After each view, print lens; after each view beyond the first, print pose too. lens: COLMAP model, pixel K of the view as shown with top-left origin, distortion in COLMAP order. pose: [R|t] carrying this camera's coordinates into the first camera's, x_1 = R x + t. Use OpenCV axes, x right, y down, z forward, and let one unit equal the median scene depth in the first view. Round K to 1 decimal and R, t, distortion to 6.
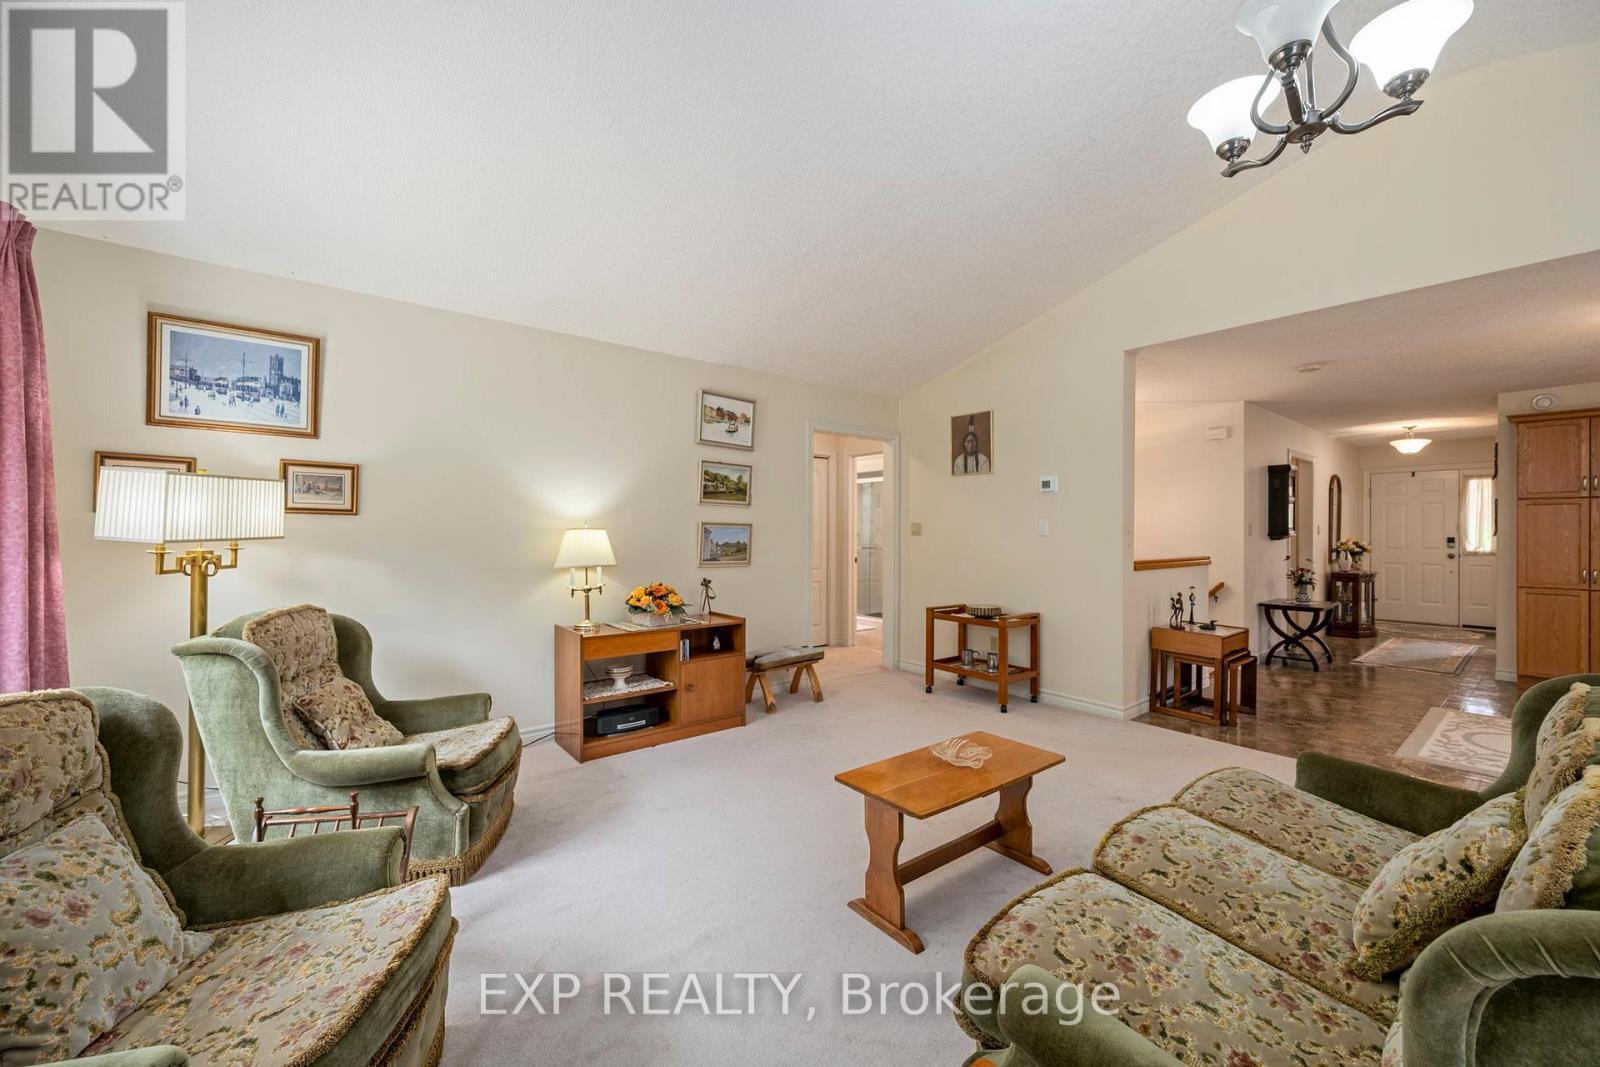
lens RADIAL K [[623.7, 0, 803.9], [0, 623.7, 530.5], [0, 0, 1]] dist [-0.001125, -0.000154]
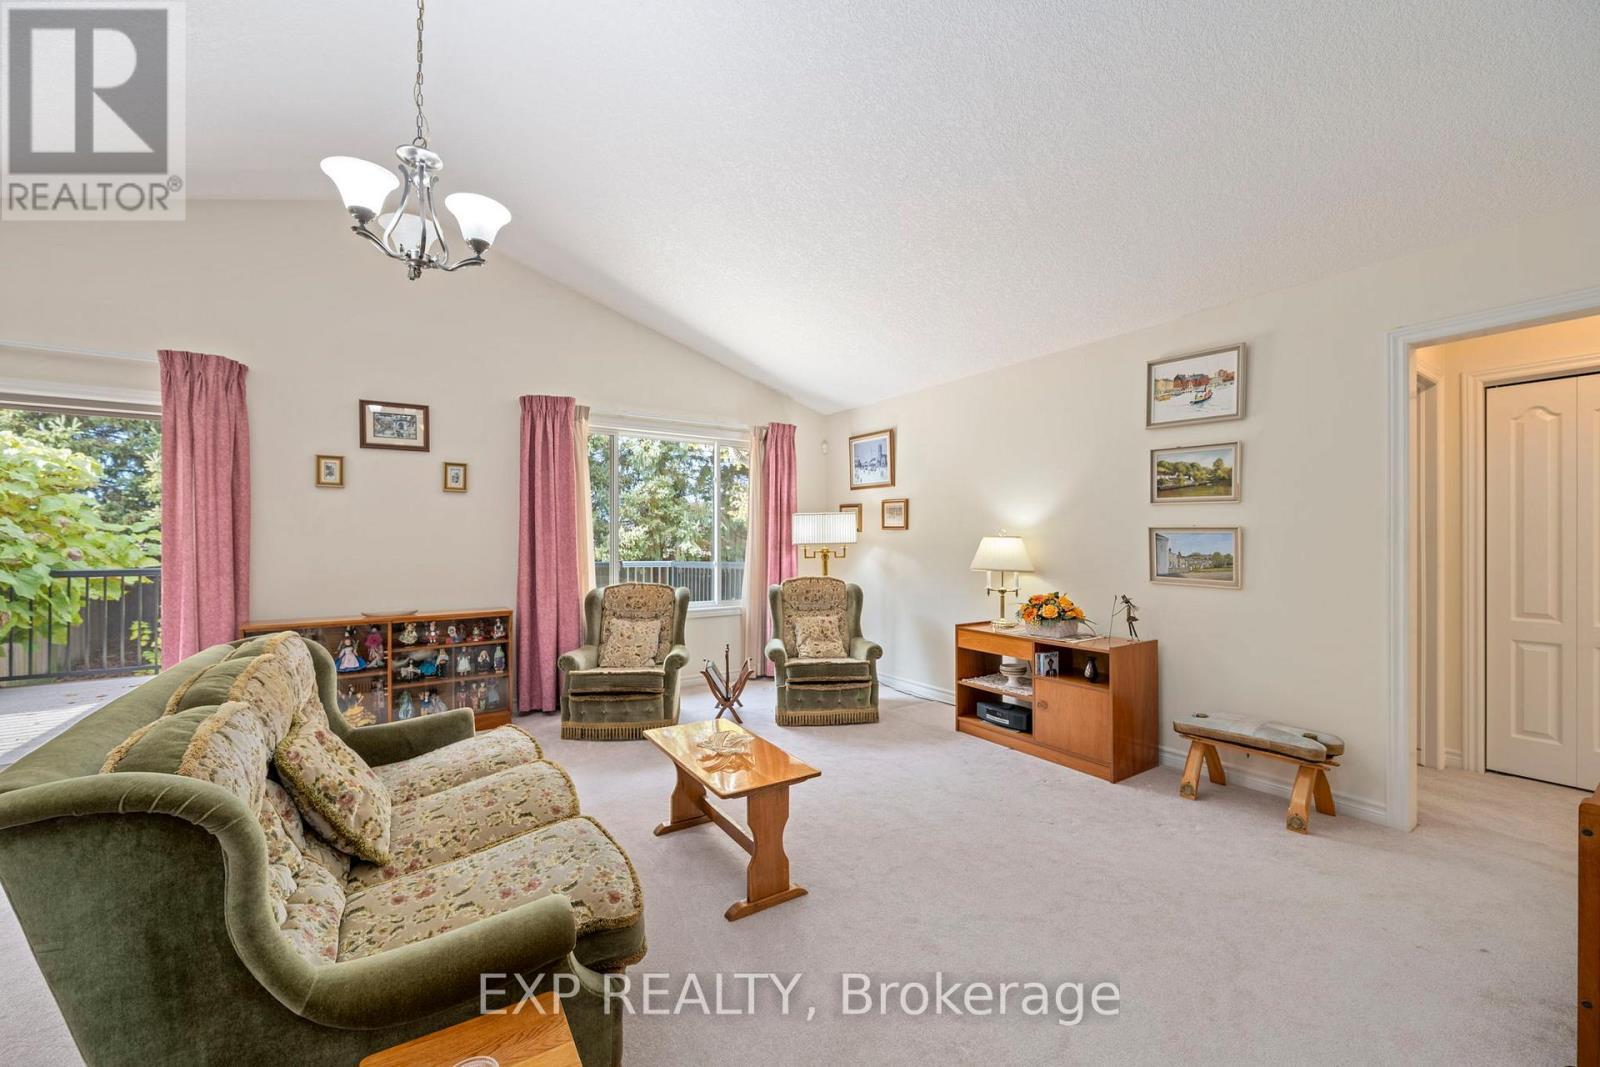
lens RADIAL K [[623.7, 0, 796.8], [0, 623.7, 539.1], [0, 0, 1]] dist [-0.001125, -0.000154]
pose [[-0.091051, -0.002879, -0.995842, 0.670462], [0.003886, 0.999987, -0.003246, 0.002920], [0.995839, -0.004165, -0.091038, 0.613805]]
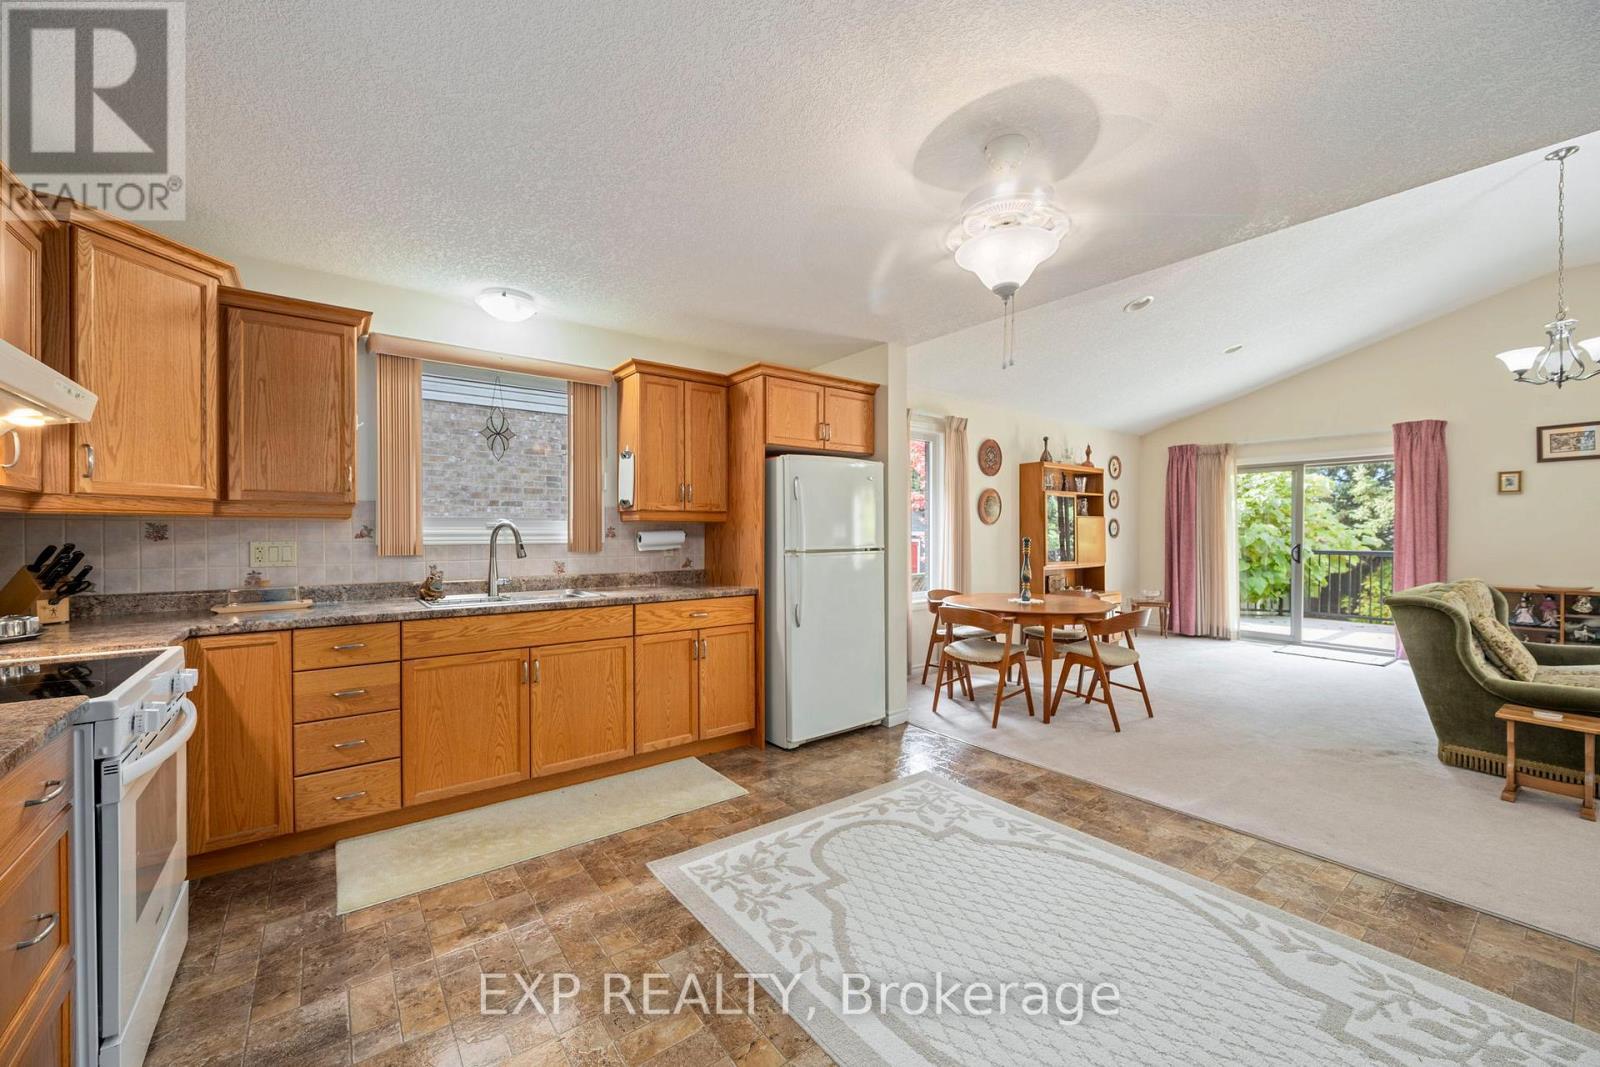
lens RADIAL K [[623.7, 0, 801.2], [0, 623.7, 535.5], [0, 0, 1]] dist [-0.001125, -0.000154]
pose [[-0.999643, -0.002512, 0.026612, 0.863036], [-0.002433, 0.999993, 0.002984, 0.004229], [-0.026619, 0.002918, -0.999641, 0.799421]]
